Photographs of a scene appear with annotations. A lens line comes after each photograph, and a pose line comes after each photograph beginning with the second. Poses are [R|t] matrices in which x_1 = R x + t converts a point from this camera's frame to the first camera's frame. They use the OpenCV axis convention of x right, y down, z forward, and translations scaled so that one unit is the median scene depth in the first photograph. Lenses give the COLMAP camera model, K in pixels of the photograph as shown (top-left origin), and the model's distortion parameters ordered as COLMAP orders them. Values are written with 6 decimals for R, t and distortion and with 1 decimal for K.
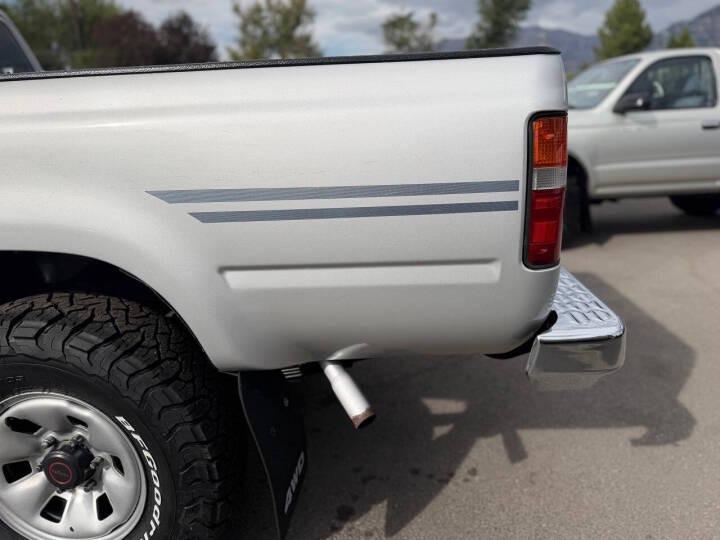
lens RADIAL K [[507.3, 0, 362.9], [0, 507.3, 276.7], [0, 0, 1]] dist [0.051912, -0.066402]
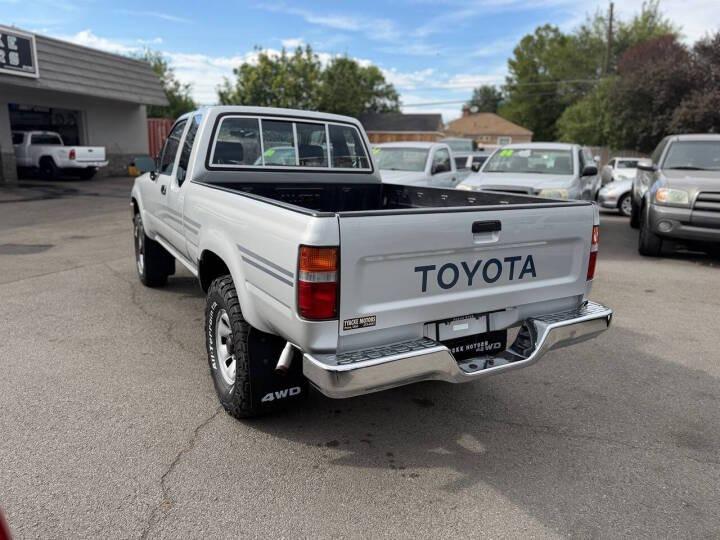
lens RADIAL K [[507.3, 0, 364.2], [0, 507.3, 267.7], [0, 0, 1]] dist [0.051912, -0.066402]
pose [[0.588438, 0.231108, -0.774810, 1.506680], [-0.261558, 0.961163, 0.088049, -0.339738], [0.765068, 0.150846, 0.626033, -0.069523]]
